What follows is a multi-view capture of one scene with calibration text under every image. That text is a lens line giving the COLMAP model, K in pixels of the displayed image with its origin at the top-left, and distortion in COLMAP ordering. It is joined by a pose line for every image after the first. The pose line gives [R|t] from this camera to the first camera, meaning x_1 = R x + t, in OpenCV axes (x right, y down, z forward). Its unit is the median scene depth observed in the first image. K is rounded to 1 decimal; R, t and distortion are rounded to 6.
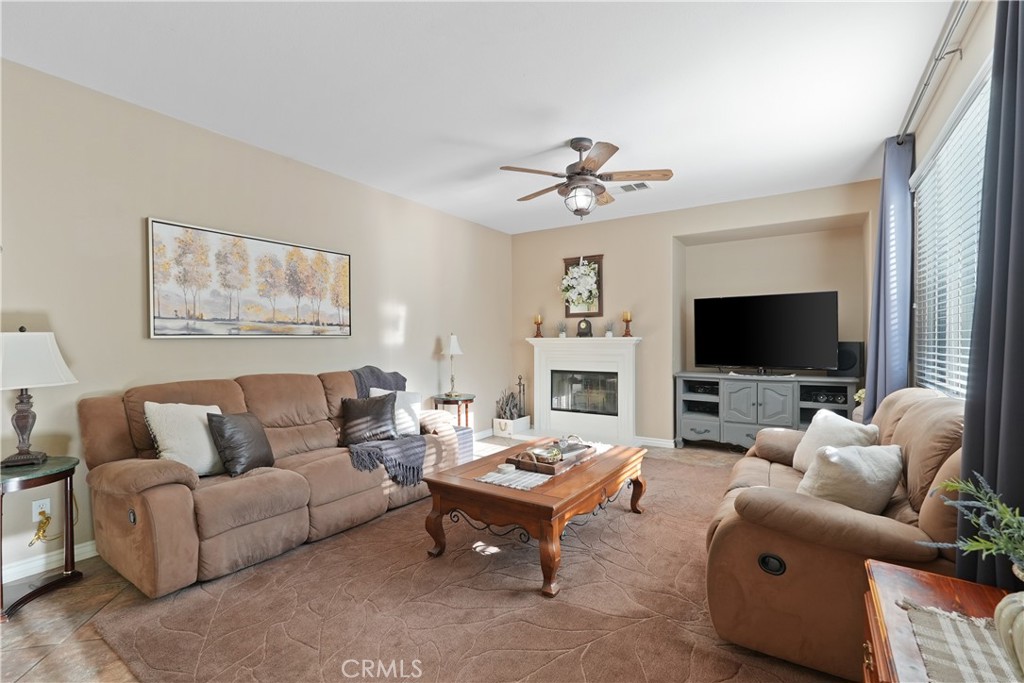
lens RADIAL K [[464.8, 0, 513.2], [0, 464.8, 349.5], [0, 0, 1]] dist [0.000464, 0.000261]
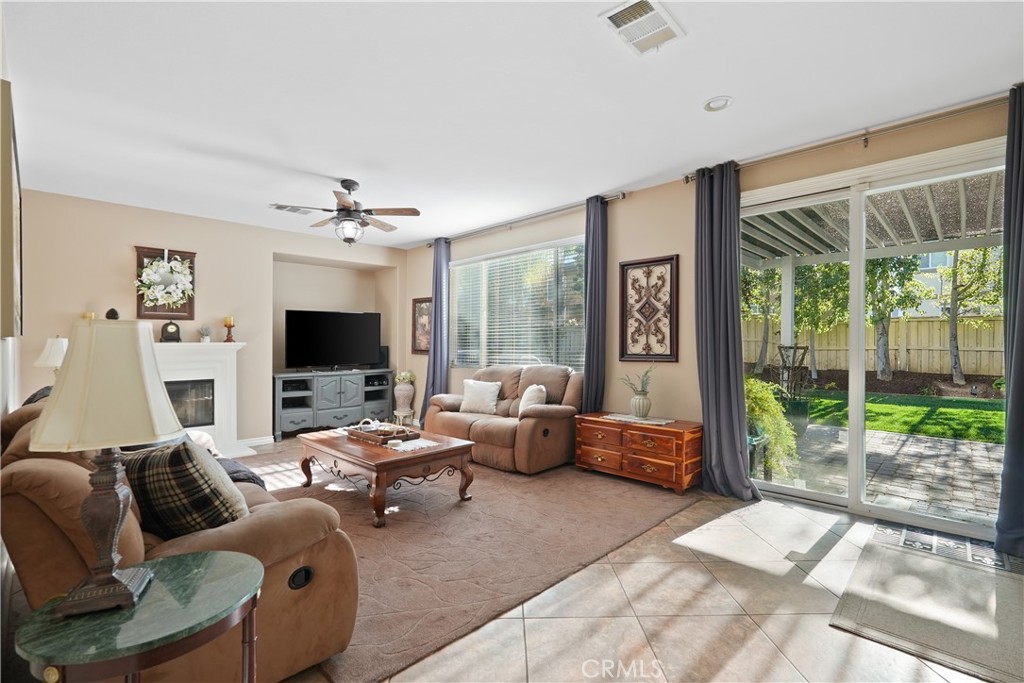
lens RADIAL K [[464.8, 0, 513.2], [0, 464.8, 349.5], [0, 0, 1]] dist [0.000464, 0.000261]
pose [[0.202515, -0.009151, 0.979236, -0.628946], [0.026078, 0.999652, 0.003949, 0.000151], [-0.978932, 0.024737, 0.202683, 0.212655]]
